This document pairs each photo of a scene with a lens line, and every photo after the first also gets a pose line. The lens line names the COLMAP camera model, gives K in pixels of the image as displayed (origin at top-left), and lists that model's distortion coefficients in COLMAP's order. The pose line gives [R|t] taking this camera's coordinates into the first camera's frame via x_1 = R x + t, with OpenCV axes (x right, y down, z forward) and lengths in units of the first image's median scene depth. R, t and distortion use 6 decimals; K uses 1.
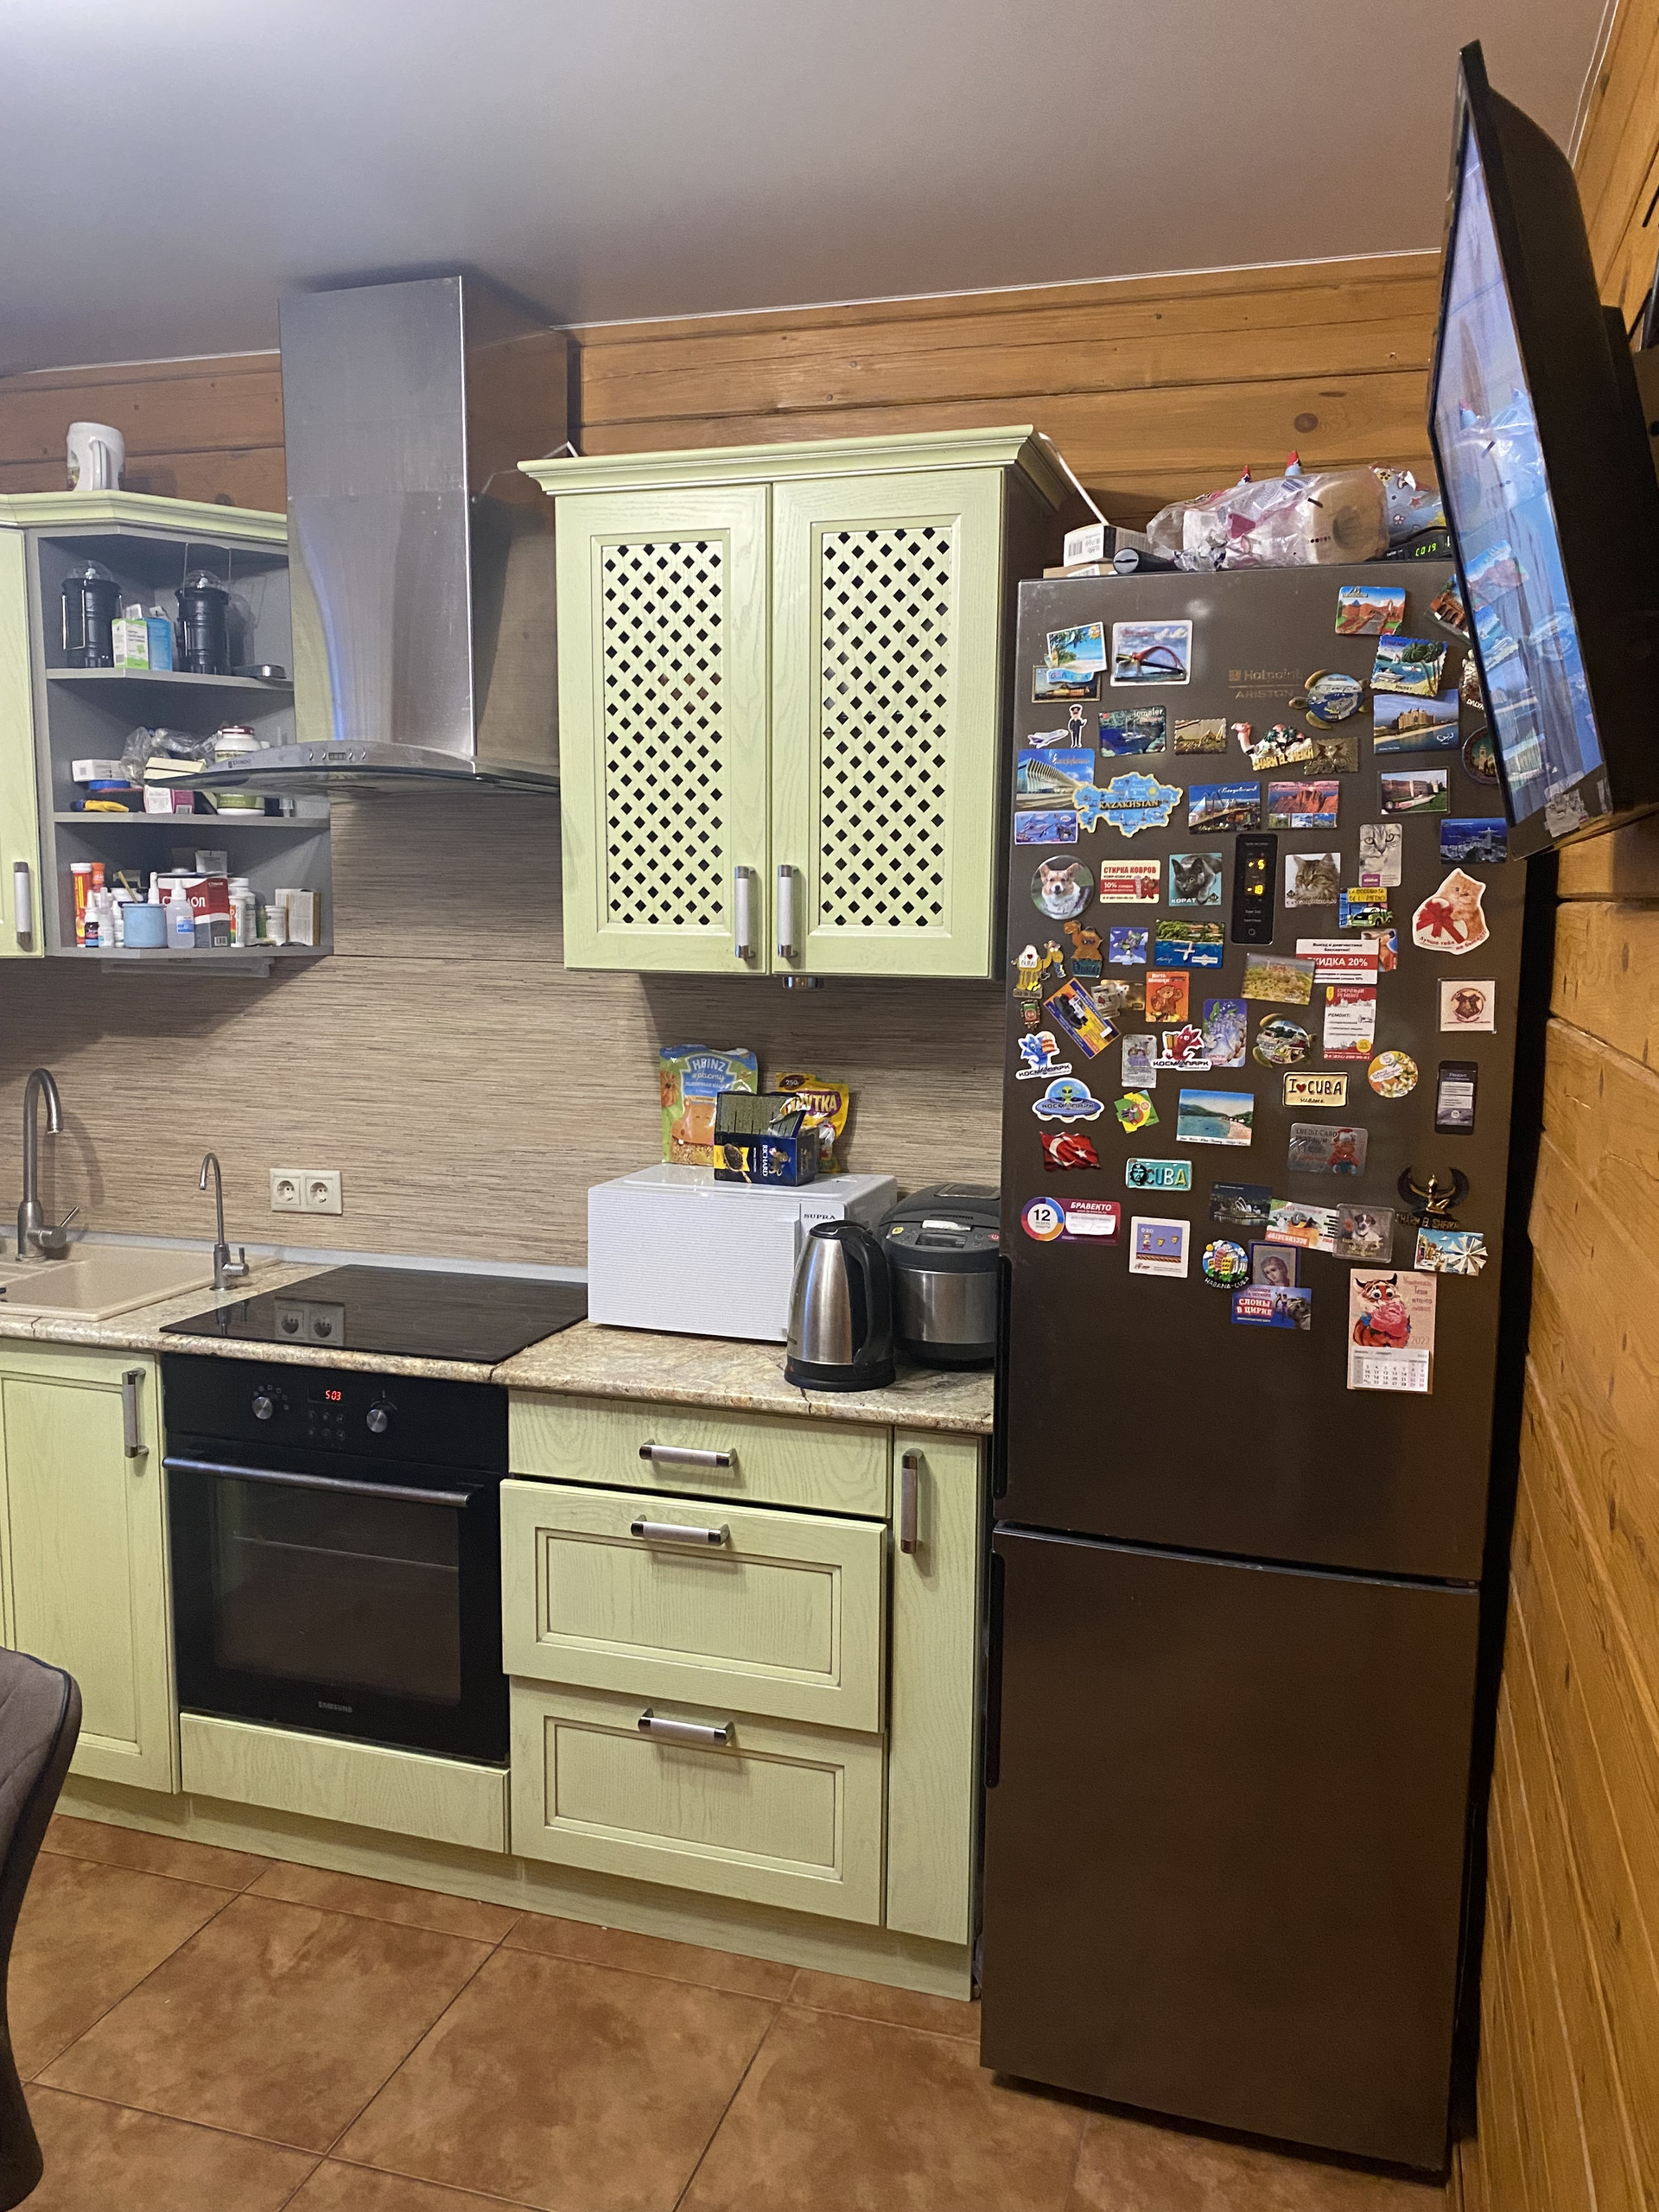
lens RADIAL K [[1686.8, 0, 829.5], [0, 1686.8, 1106.0], [0, 0, 1]] dist [-0.006052, 0.010987]
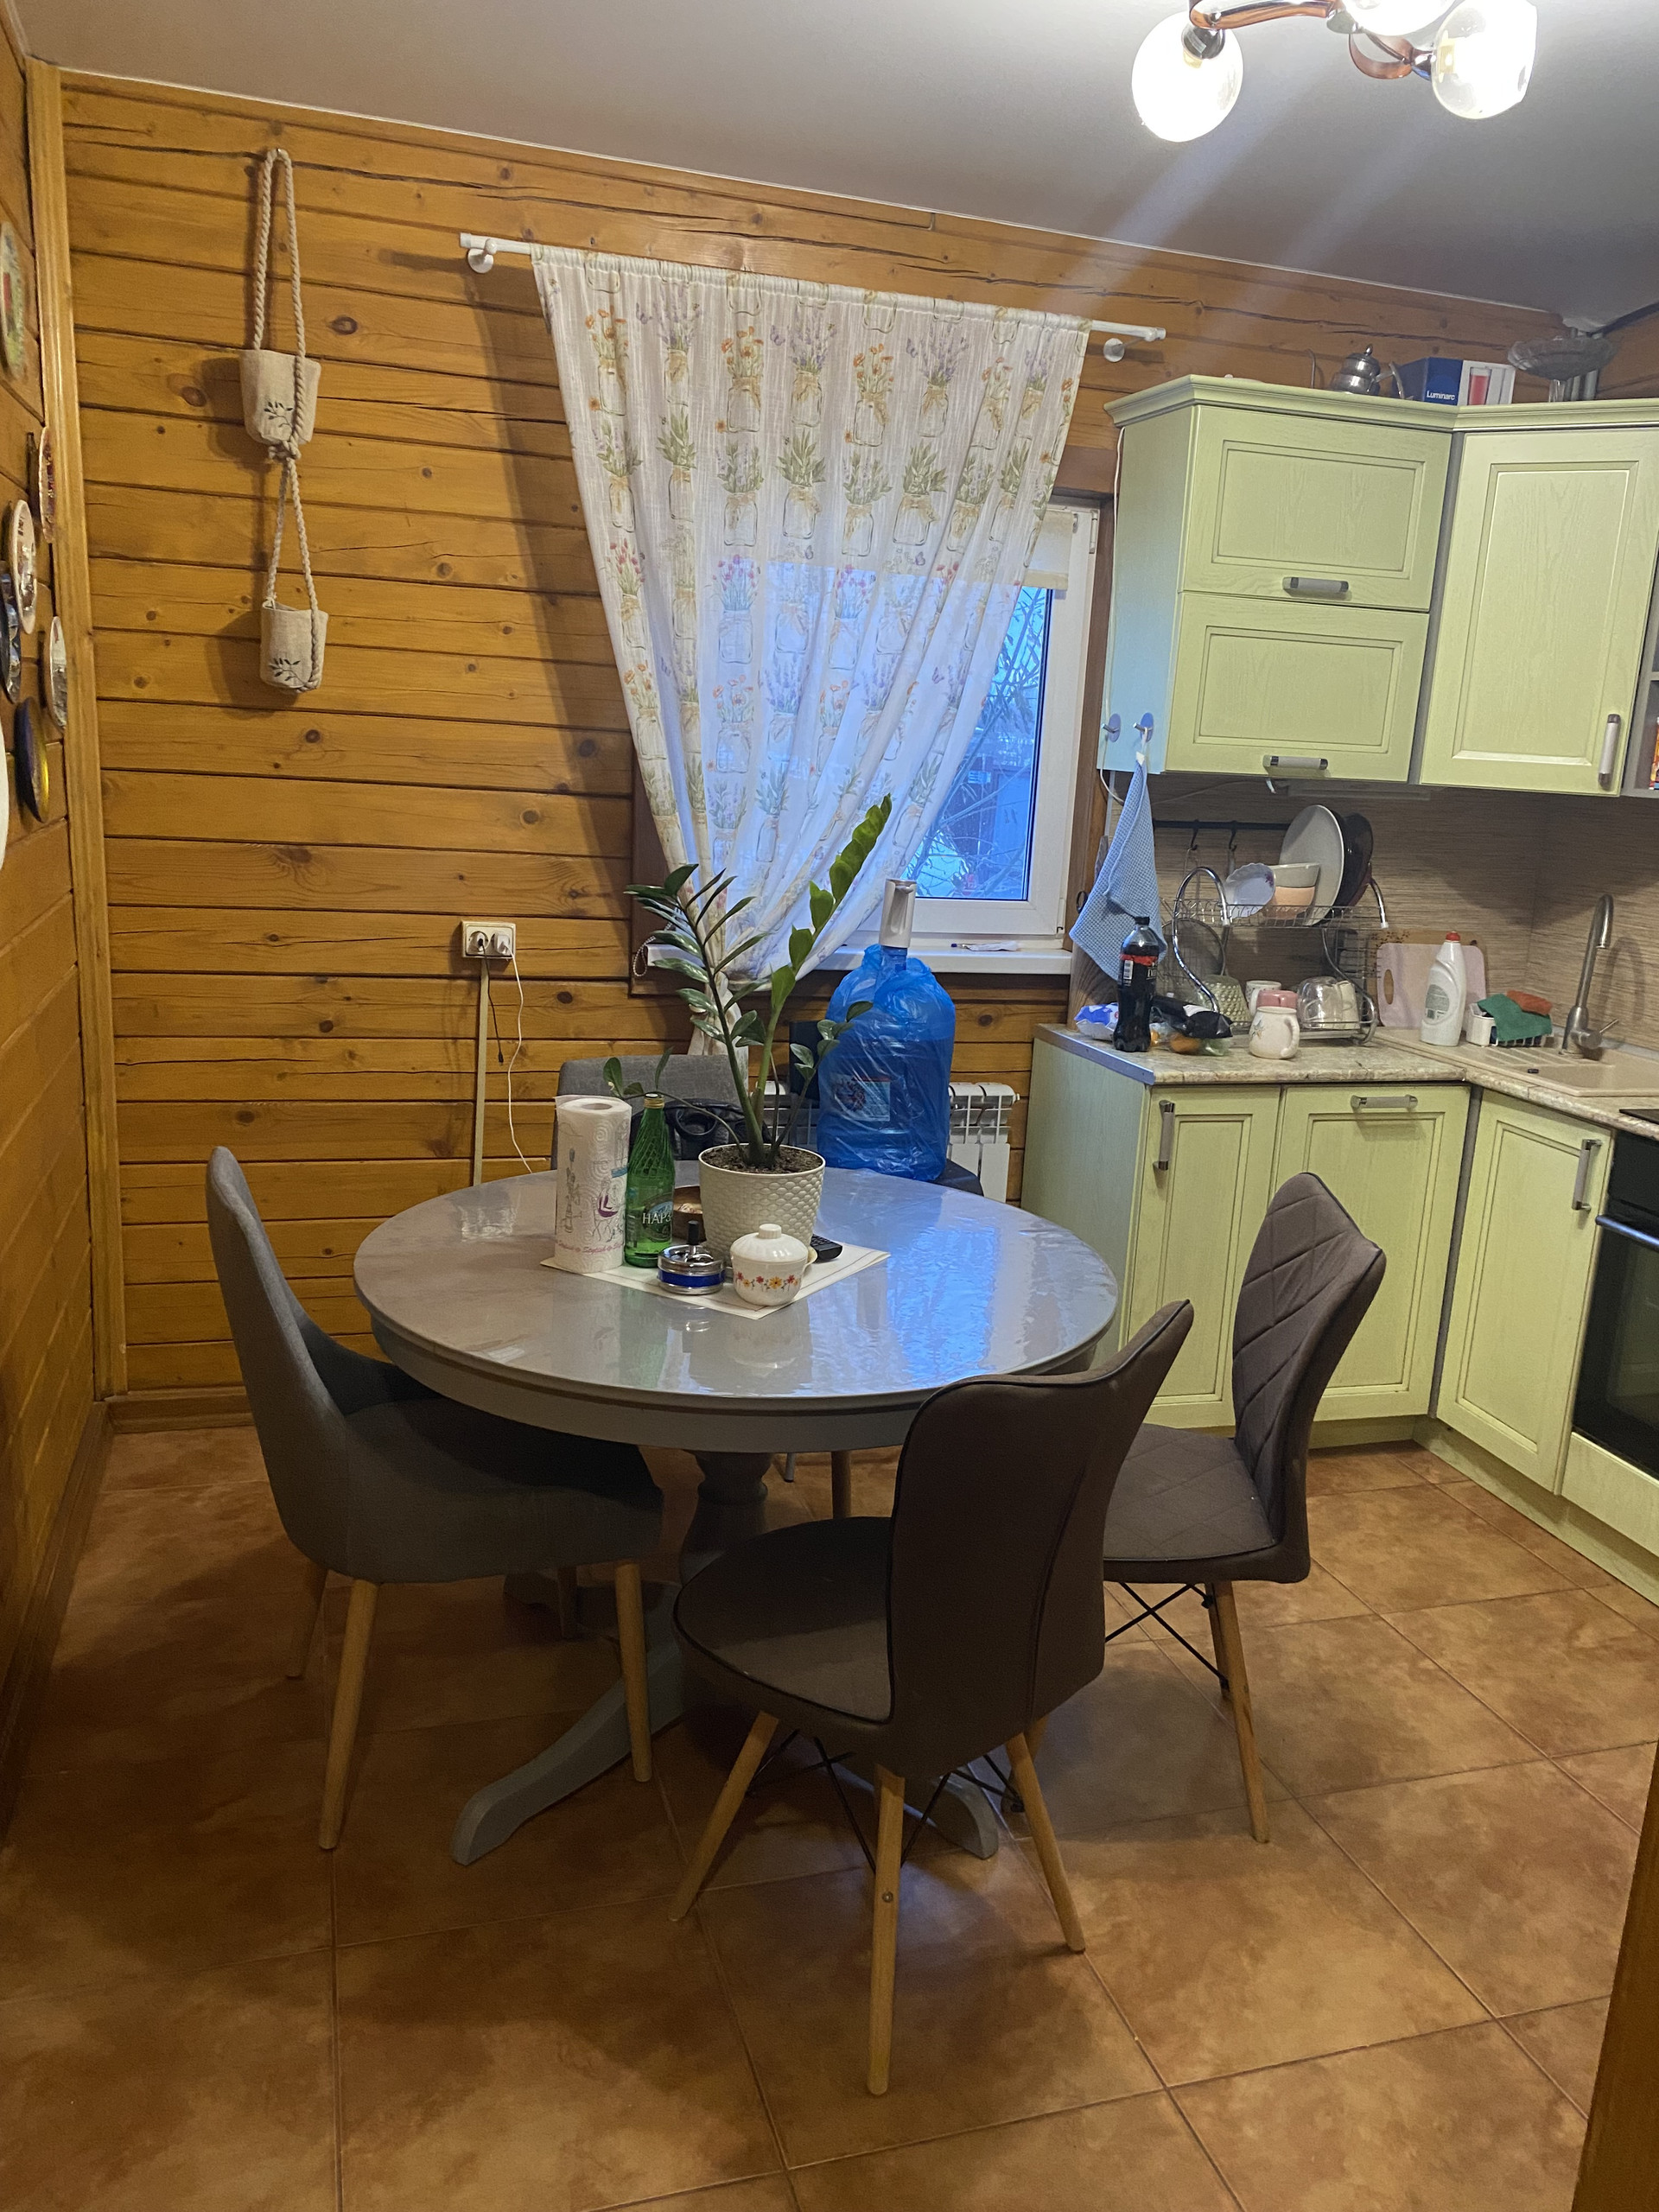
lens RADIAL K [[1657.6, 0, 829.5], [0, 1657.6, 1106.0], [0, 0, 1]] dist [0.046409, -0.090530]
pose [[0.552580, 0.205430, -0.807746, 0.233148], [-0.155180, 0.977560, 0.142460, 0.046349], [0.818886, 0.046626, 0.572059, -0.123010]]
